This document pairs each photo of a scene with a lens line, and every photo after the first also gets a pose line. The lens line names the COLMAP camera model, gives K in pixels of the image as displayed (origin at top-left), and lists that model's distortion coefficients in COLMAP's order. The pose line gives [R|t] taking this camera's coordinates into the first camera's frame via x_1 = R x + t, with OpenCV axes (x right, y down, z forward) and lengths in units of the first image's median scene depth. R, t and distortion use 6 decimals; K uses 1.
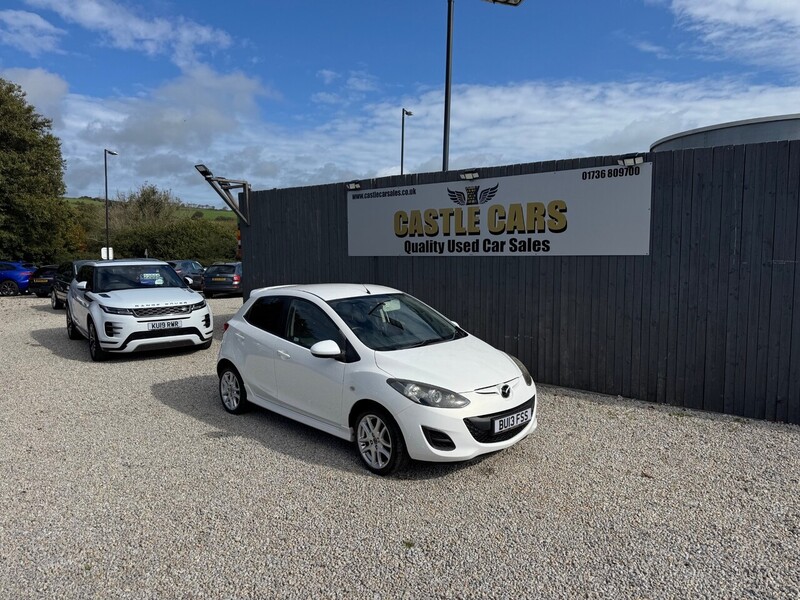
lens RADIAL K [[566.9, 0, 402.1], [0, 566.9, 303.1], [0, 0, 1]] dist [0.078466, -0.097063]
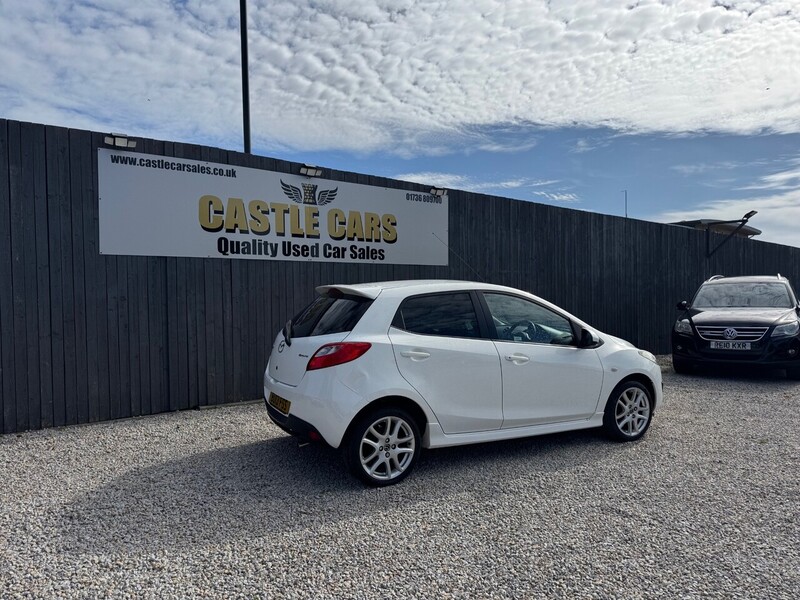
lens RADIAL K [[543.7, 0, 413.4], [0, 543.7, 301.3], [0, 0, 1]] dist [0.032464, -0.029023]
pose [[0.253479, -0.013477, 0.967247, -0.692522], [0.090345, 0.995862, -0.009800, 0.002409], [-0.963113, 0.089870, 0.253648, 0.661877]]
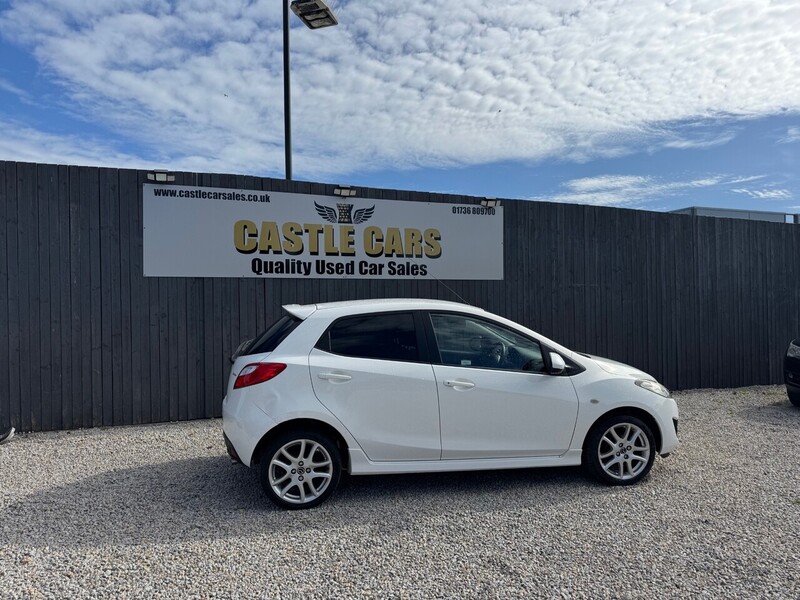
lens RADIAL K [[543.7, 0, 413.4], [0, 543.7, 301.3], [0, 0, 1]] dist [0.032464, -0.029023]
pose [[0.521582, 0.005821, 0.853181, -0.591770], [0.081583, 0.995054, -0.056664, 0.012213], [-0.849292, 0.099160, 0.518528, 0.477659]]
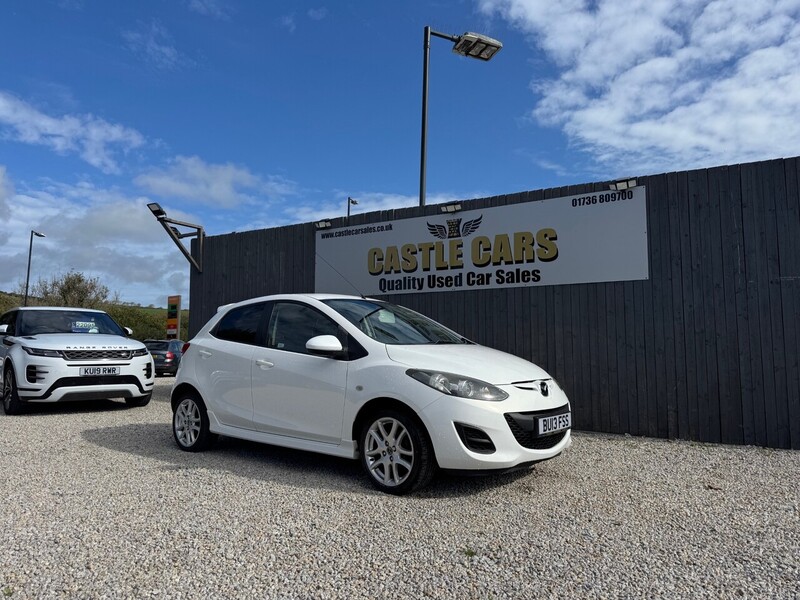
lens RADIAL K [[566.9, 0, 395.7], [0, 566.9, 302.3], [0, 0, 1]] dist [0.070920, -0.083014]
pose [[0.994206, 0.017585, 0.106041, -0.075606], [0.001529, 0.984114, -0.177532, 0.105691], [-0.107479, 0.176666, 0.978385, 0.103408]]
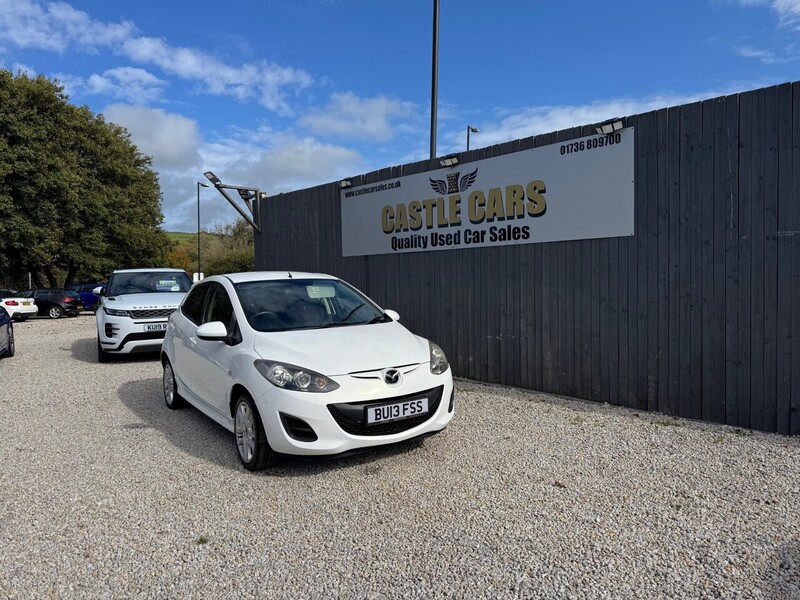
lens RADIAL K [[566.9, 0, 395.7], [0, 566.9, 302.3], [0, 0, 1]] dist [0.070920, -0.083014]
pose [[0.983890, -0.005408, -0.178691, 0.202005], [-0.003537, 0.998758, -0.049705, 0.050599], [0.178738, 0.049537, 0.982649, 0.093410]]
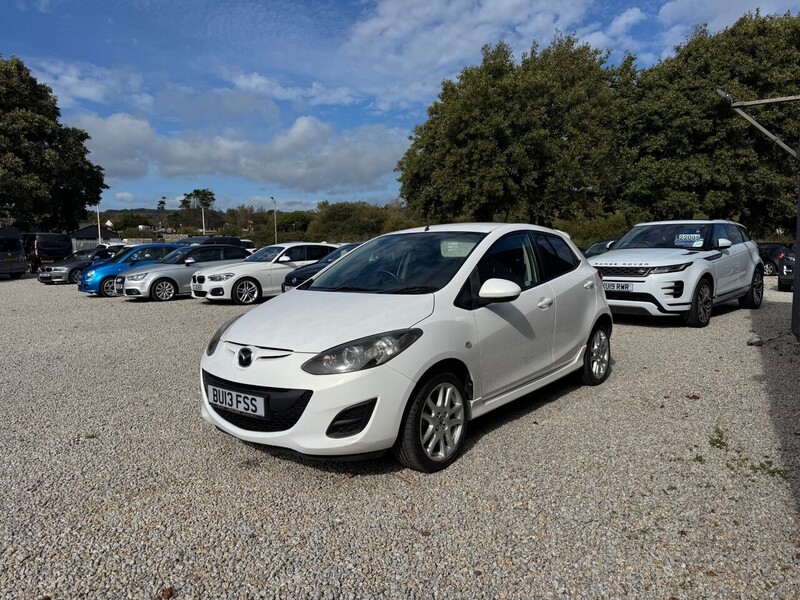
lens RADIAL K [[566.9, 0, 395.7], [0, 566.9, 302.3], [0, 0, 1]] dist [0.070920, -0.083014]
pose [[0.116367, 0.100411, -0.988118, 0.501372], [-0.083018, 0.992378, 0.091068, 0.011057], [0.989731, 0.071434, 0.123816, 0.644310]]
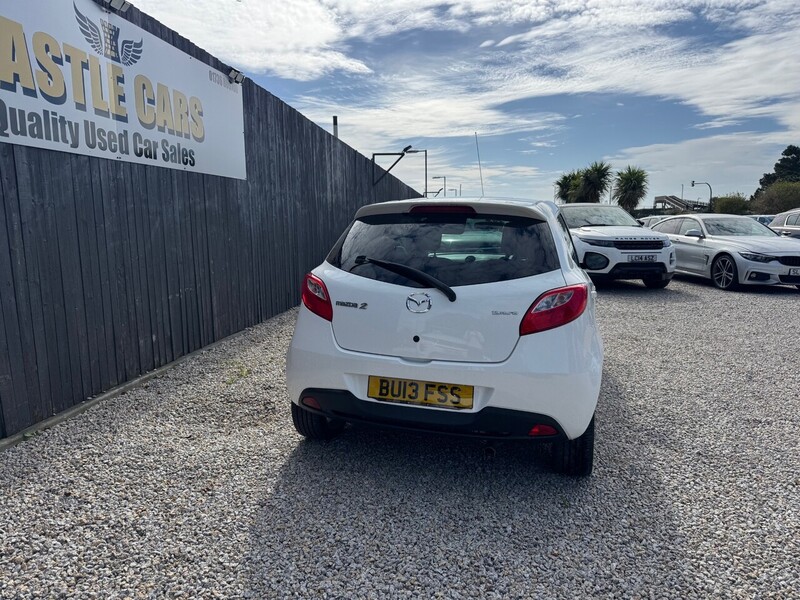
lens RADIAL K [[556.6, 0, 400.0], [0, 556.6, 300.0], [0, 0, 1]] dist [-0.006018, -0.008938]
pose [[-0.489386, -0.123731, 0.863245, -0.485255], [0.083288, 0.978727, 0.187501, -0.032947], [-0.868081, 0.163658, -0.468670, 1.082887]]
